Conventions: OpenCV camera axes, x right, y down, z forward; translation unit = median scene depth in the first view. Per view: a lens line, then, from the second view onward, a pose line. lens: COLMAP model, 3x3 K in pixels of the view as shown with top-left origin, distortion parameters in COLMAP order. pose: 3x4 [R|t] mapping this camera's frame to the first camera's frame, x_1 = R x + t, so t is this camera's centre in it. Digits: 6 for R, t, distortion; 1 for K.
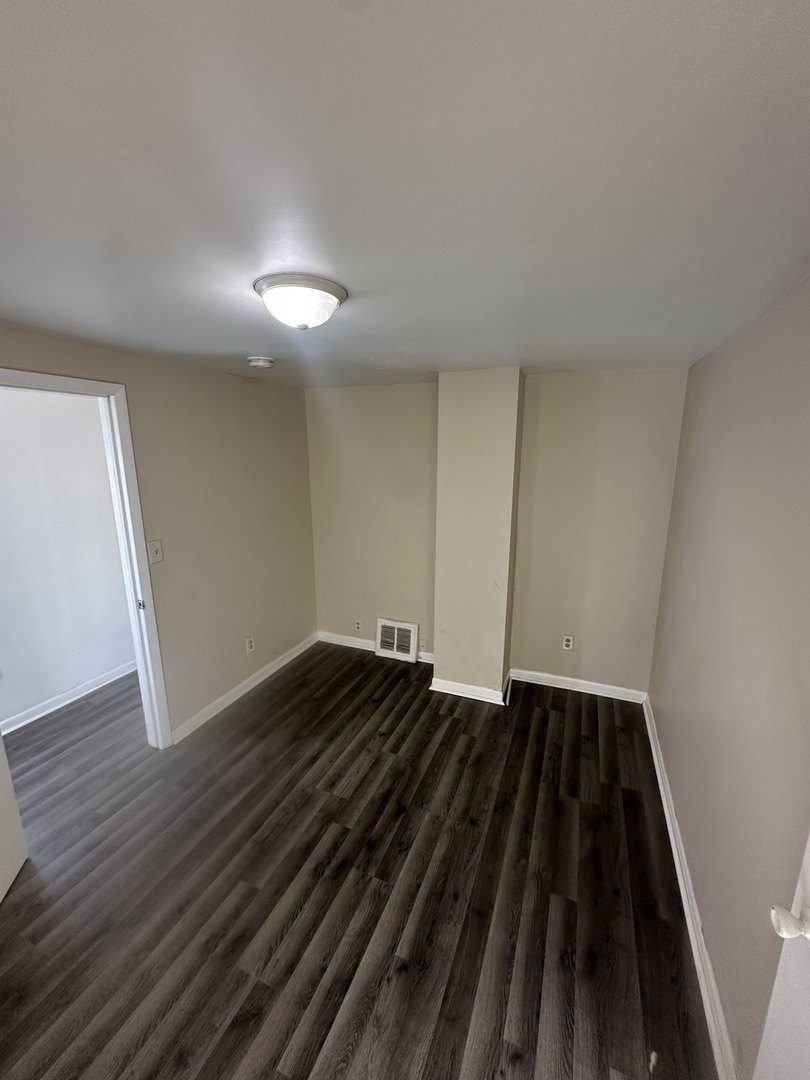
lens RADIAL K [[435.0, 0, 402.8], [0, 435.0, 540.0], [0, 0, 1]] dist [0.004600, -0.000009]
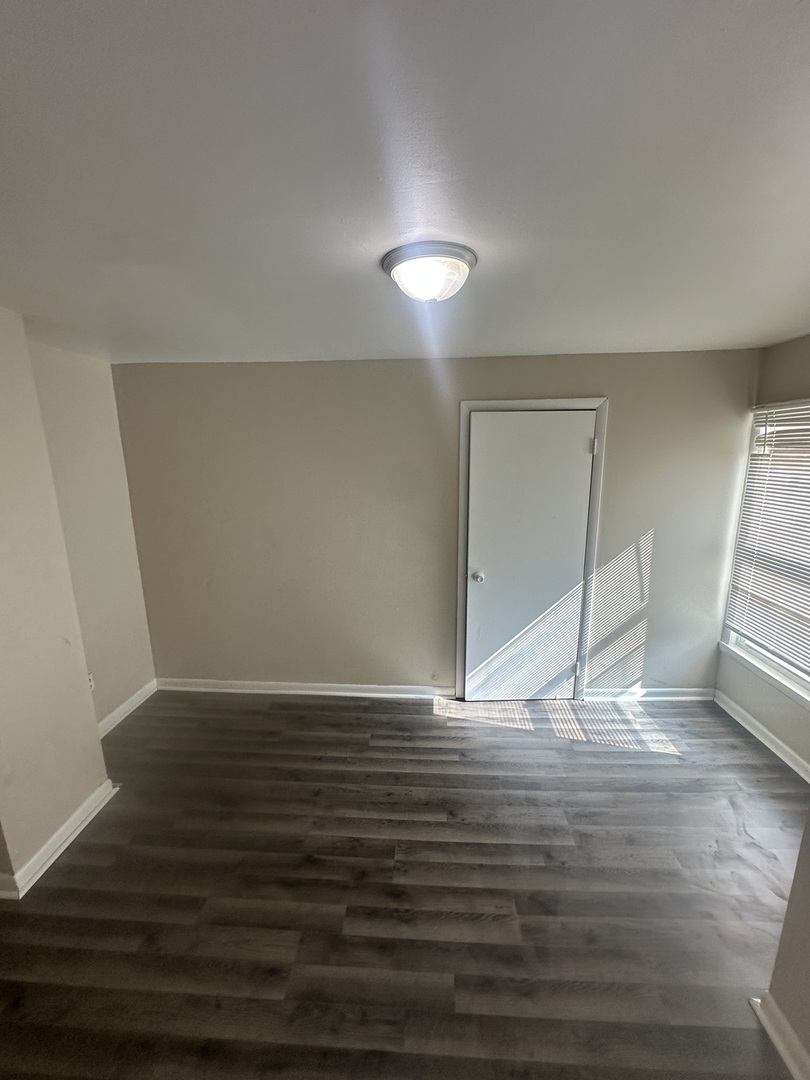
lens RADIAL K [[435.0, 0, 402.5], [0, 435.0, 541.6], [0, 0, 1]] dist [0.004600, -0.000009]
pose [[-0.331319, -0.193145, 0.923538, -0.844258], [0.207164, 0.940046, 0.270917, -0.182271], [-0.920495, 0.281084, -0.271443, 1.029365]]
